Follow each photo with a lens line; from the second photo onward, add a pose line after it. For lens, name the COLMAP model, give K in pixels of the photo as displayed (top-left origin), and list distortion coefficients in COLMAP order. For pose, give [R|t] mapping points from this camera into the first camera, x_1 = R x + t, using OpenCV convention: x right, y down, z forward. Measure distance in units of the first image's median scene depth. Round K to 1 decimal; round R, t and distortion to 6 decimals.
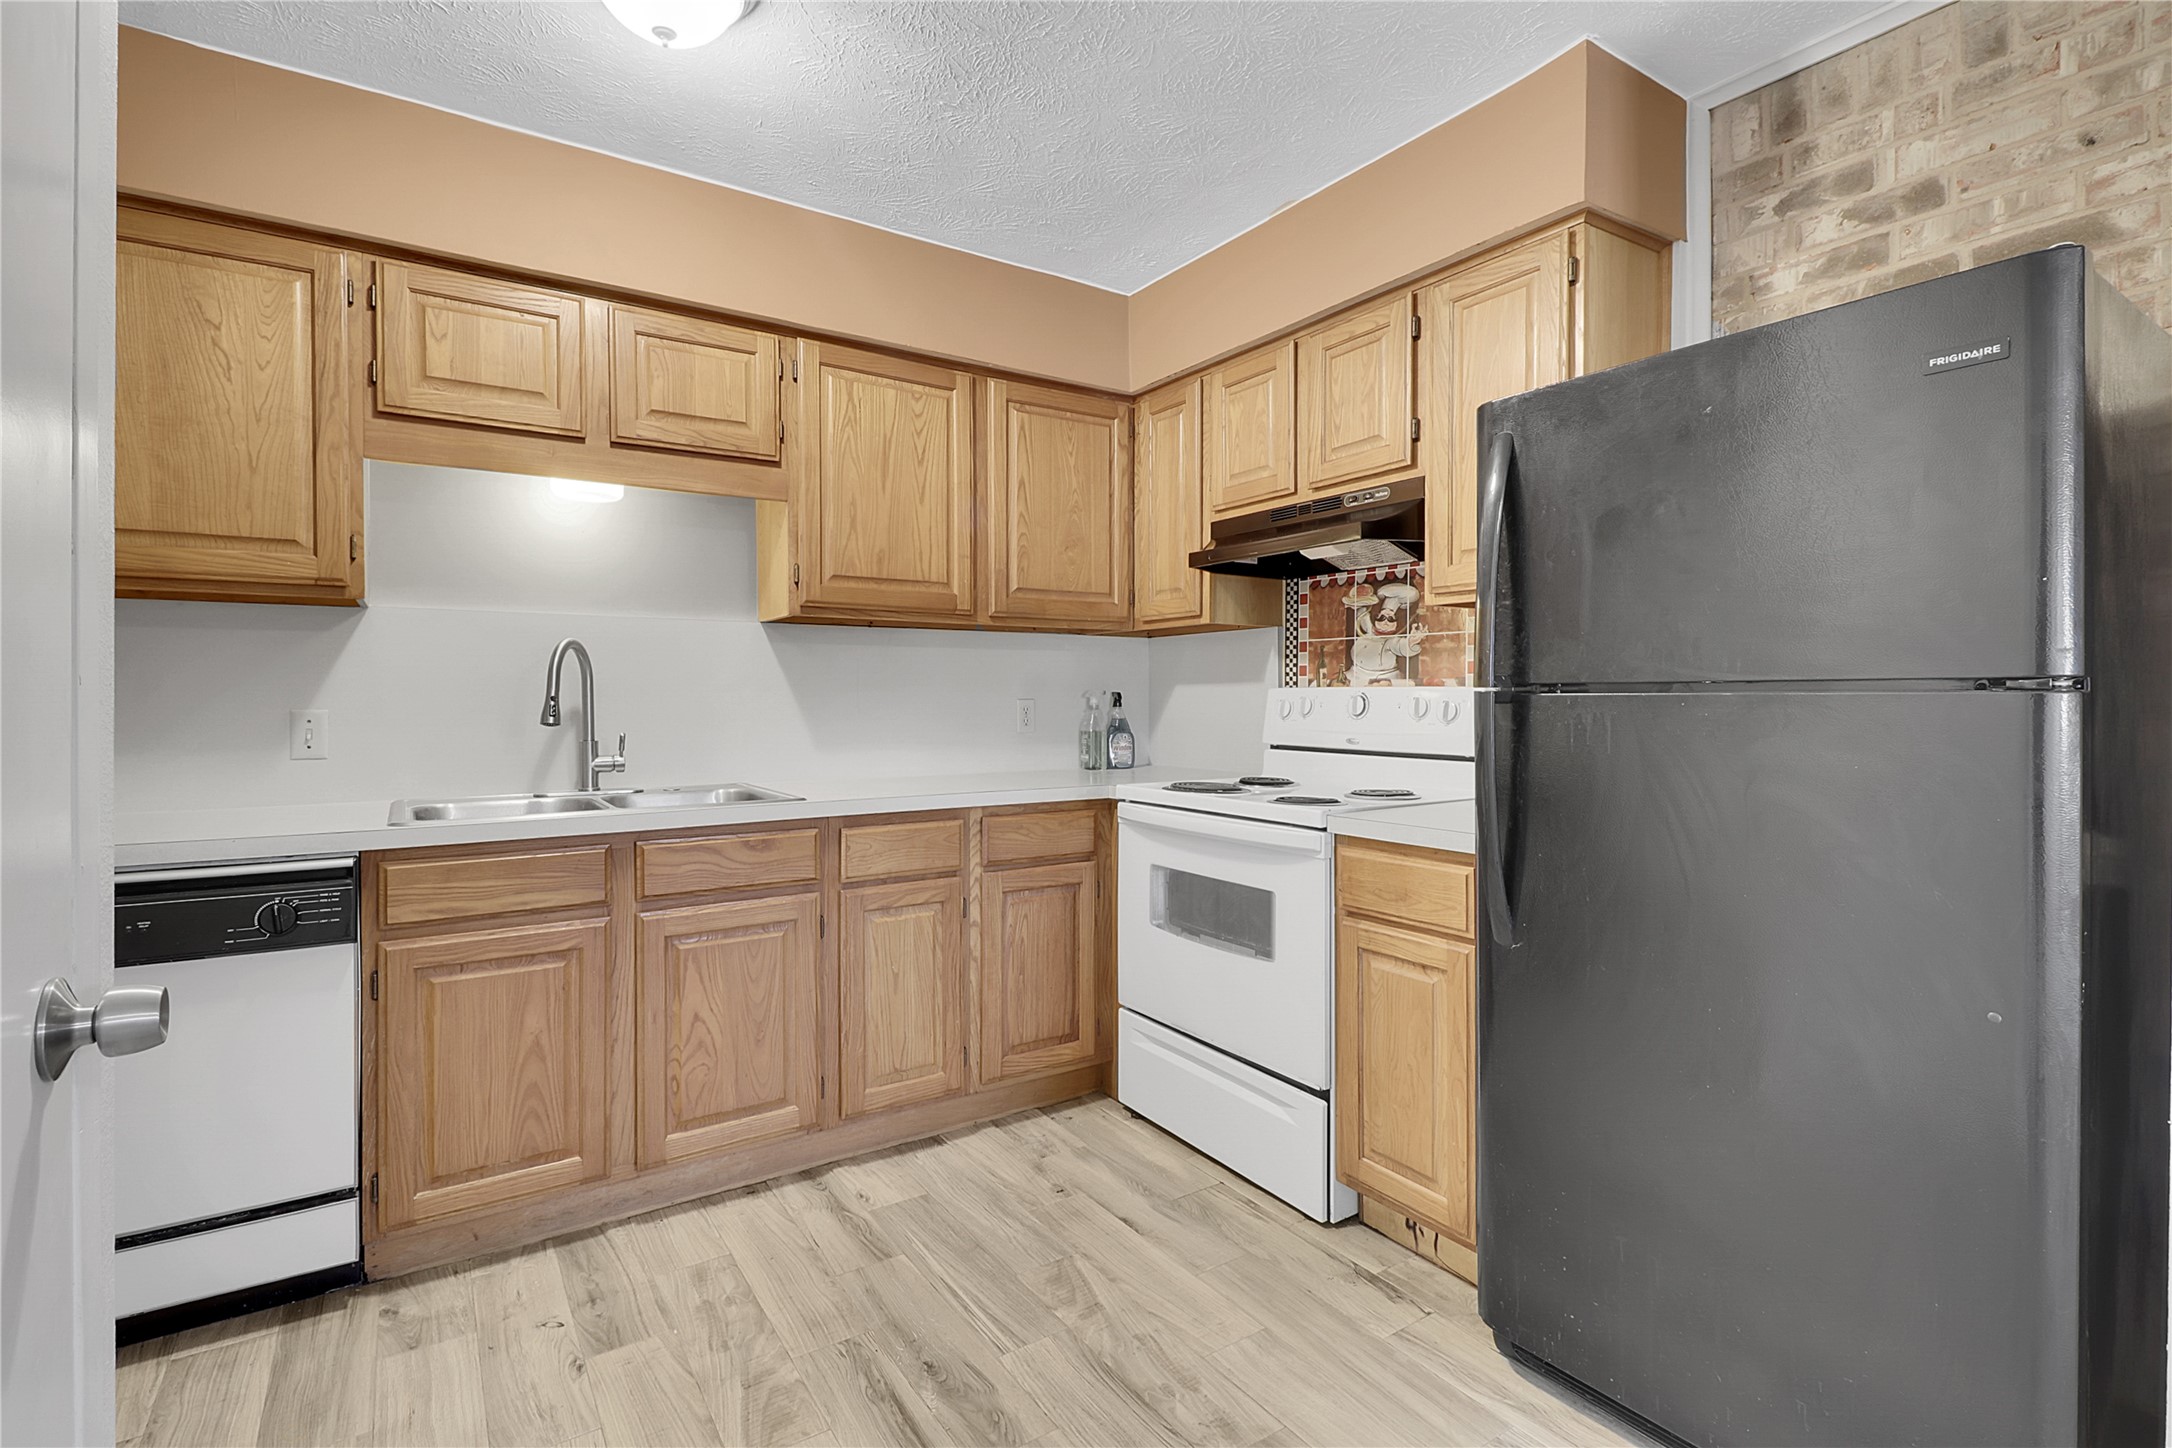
lens RADIAL K [[1011.0, 0, 1077.1], [0, 1011.0, 699.8], [0, 0, 1]] dist [0.003804, -0.014036]
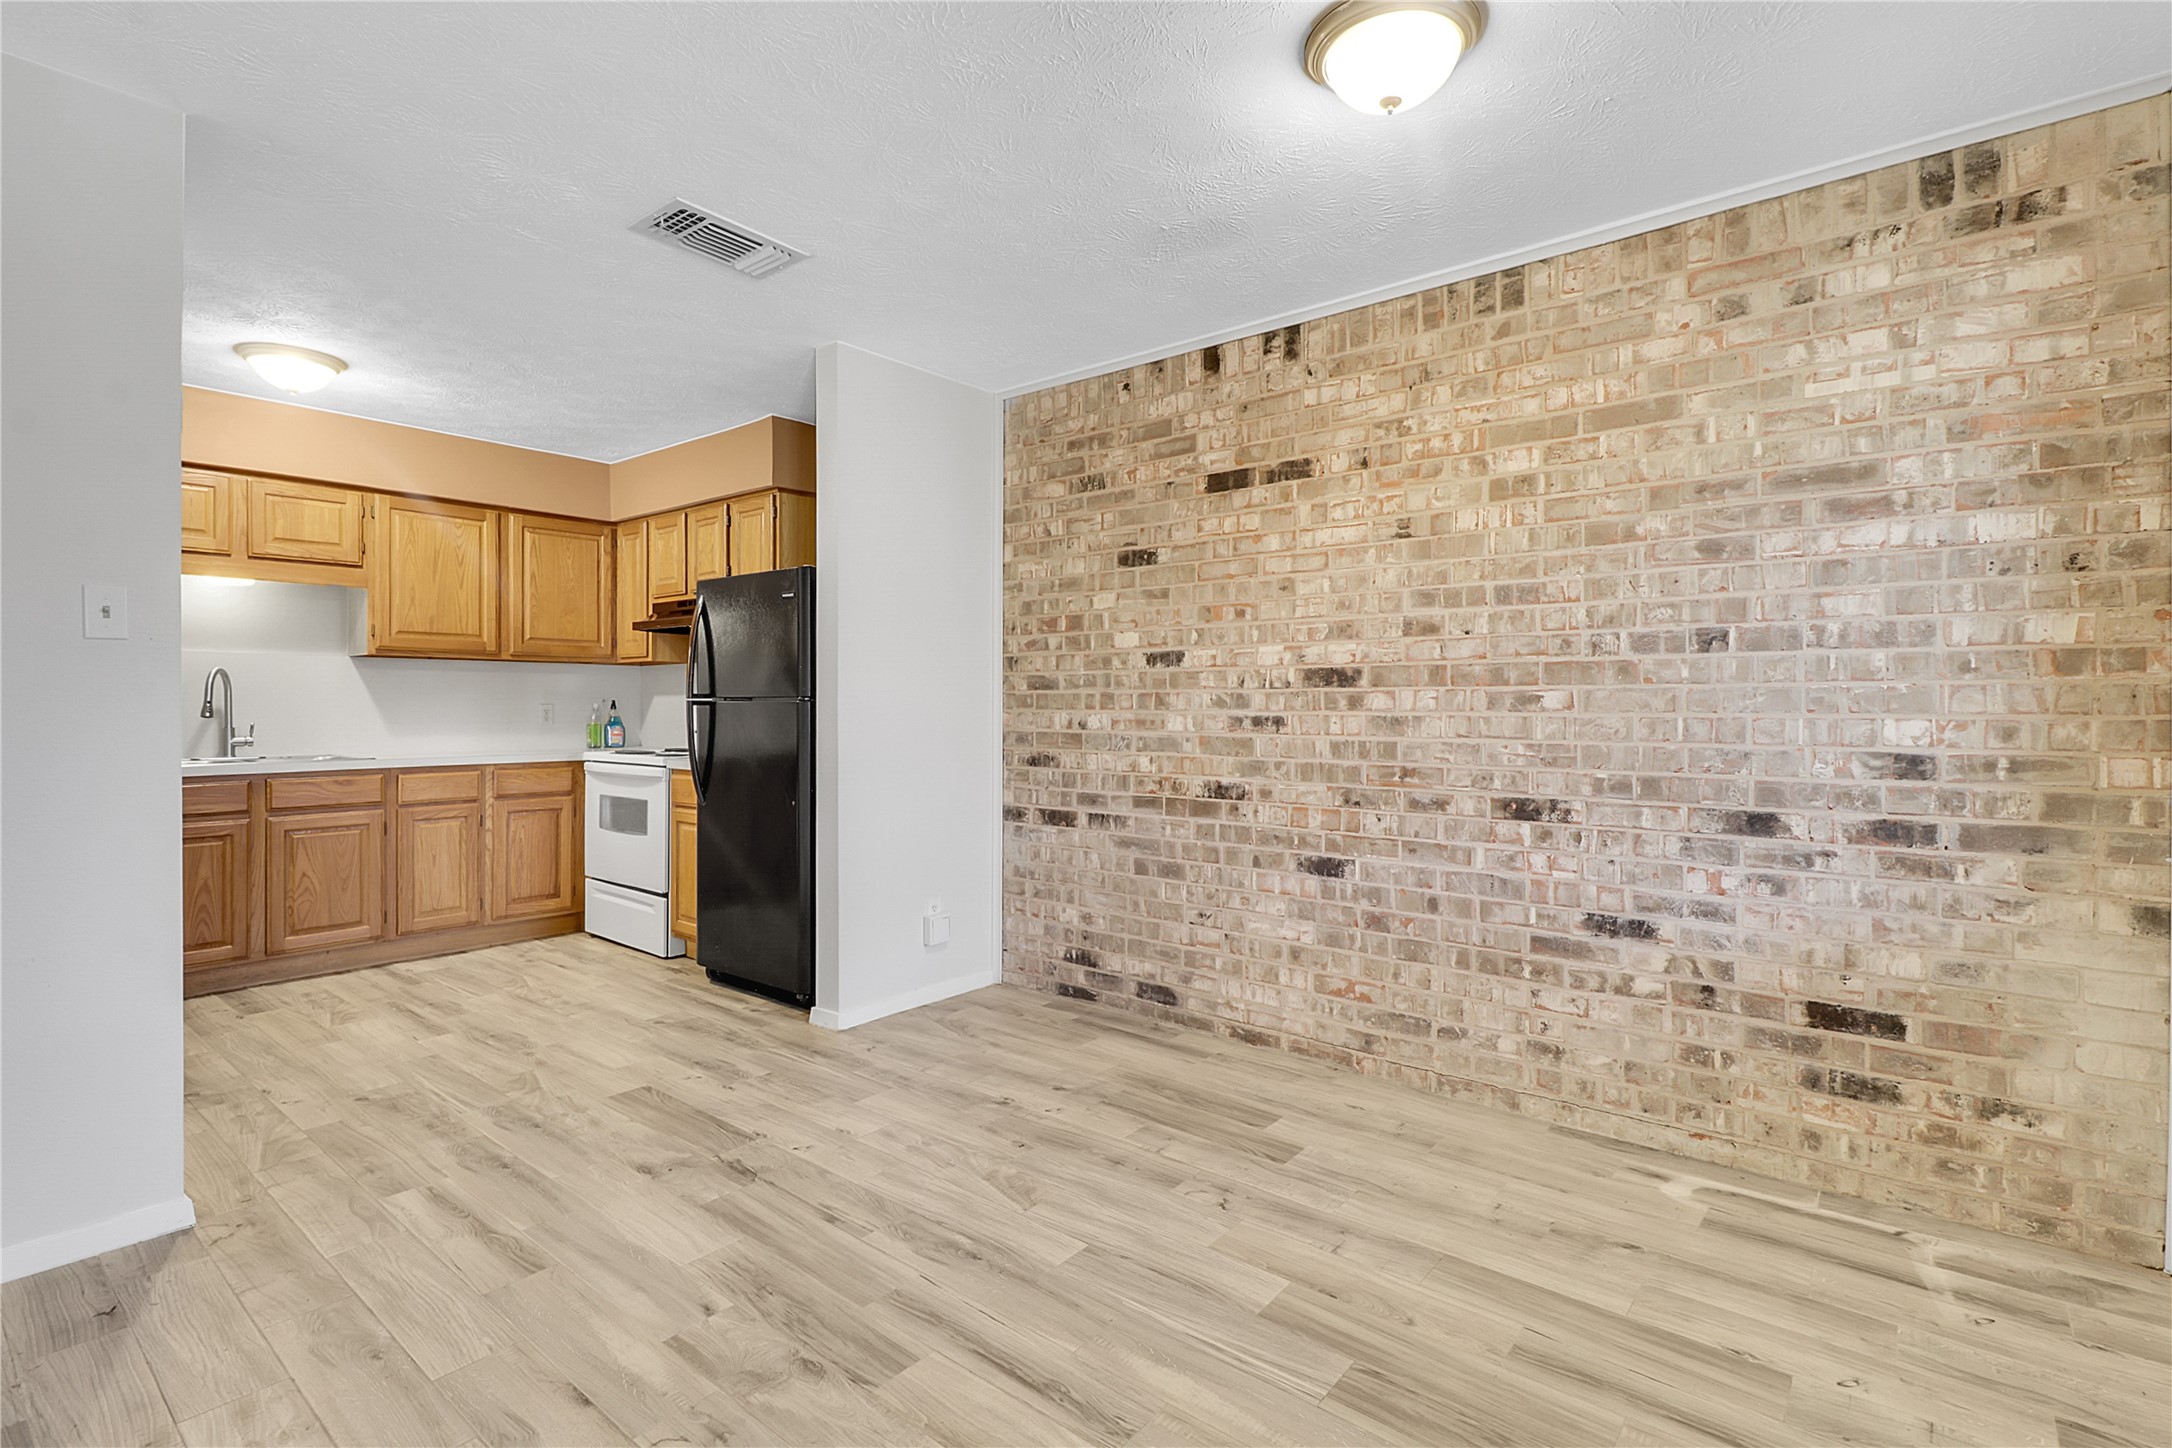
lens RADIAL K [[1011.0, 0, 1077.1], [0, 1011.0, 699.8], [0, 0, 1]] dist [0.003804, -0.014036]
pose [[0.959769, -0.002741, 0.280779, 0.426737], [0.006266, 0.999912, -0.011657, 0.022880], [-0.280722, 0.012947, 0.959702, -1.077476]]
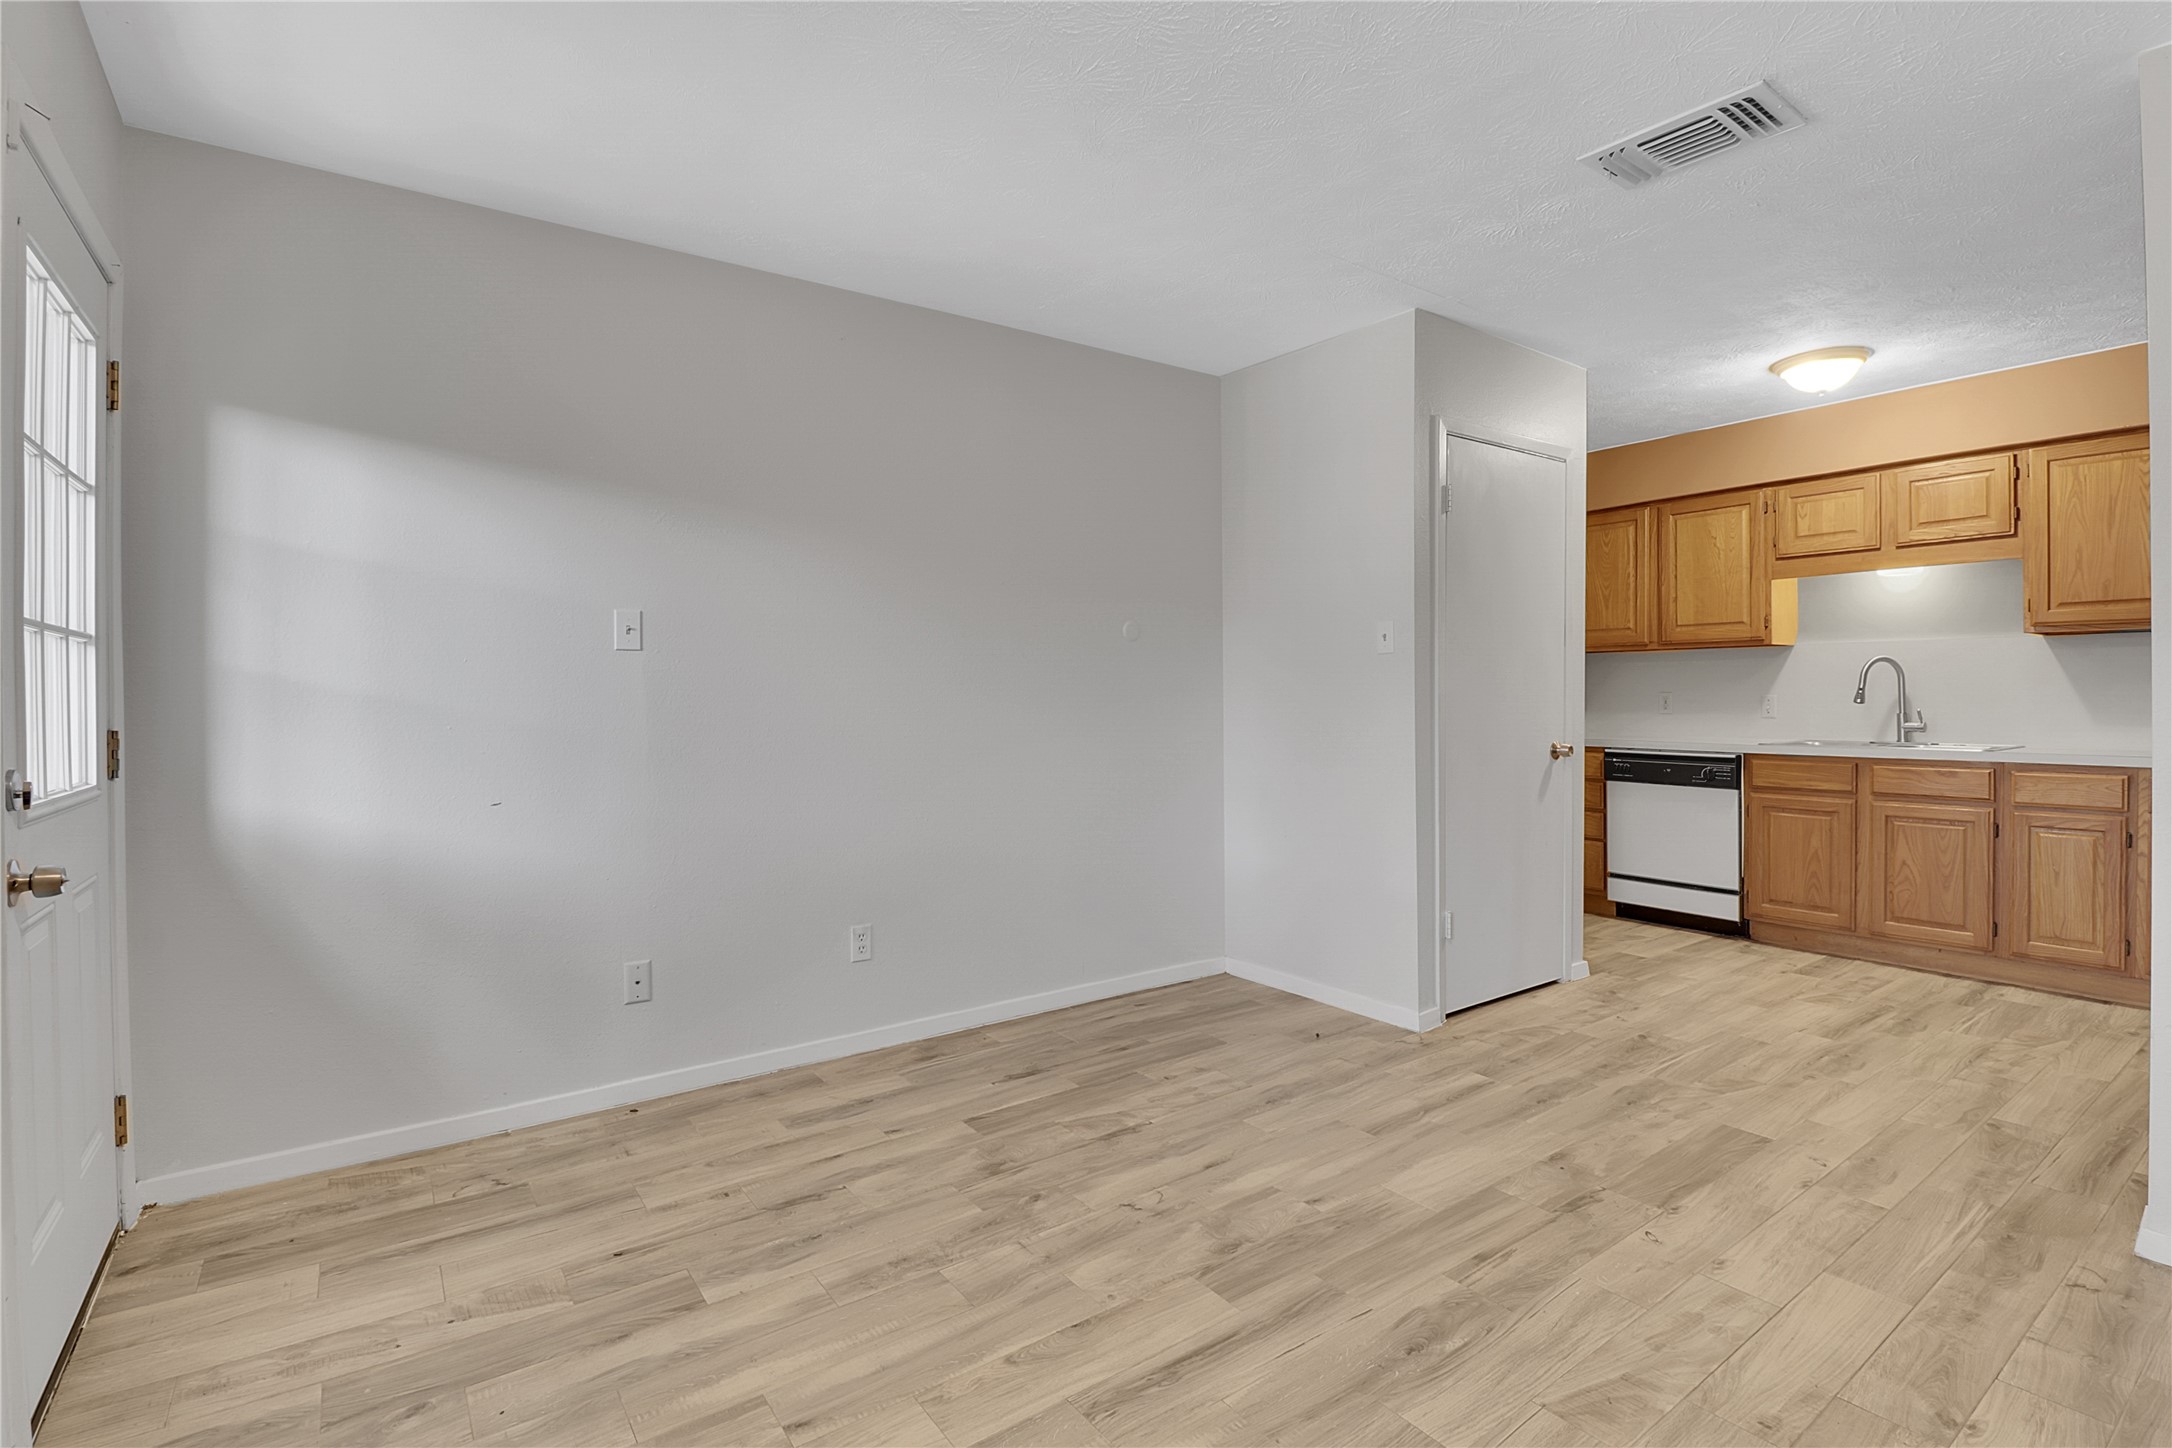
lens RADIAL K [[1017.3, 0, 1093.2], [0, 1017.3, 693.5], [0, 0, 1]] dist [0.000638, -0.014937]
pose [[0.022422, -0.005139, -0.999735, 1.305401], [-0.004063, 0.999978, -0.005231, 0.021614], [0.999740, 0.004179, 0.022400, -0.468424]]
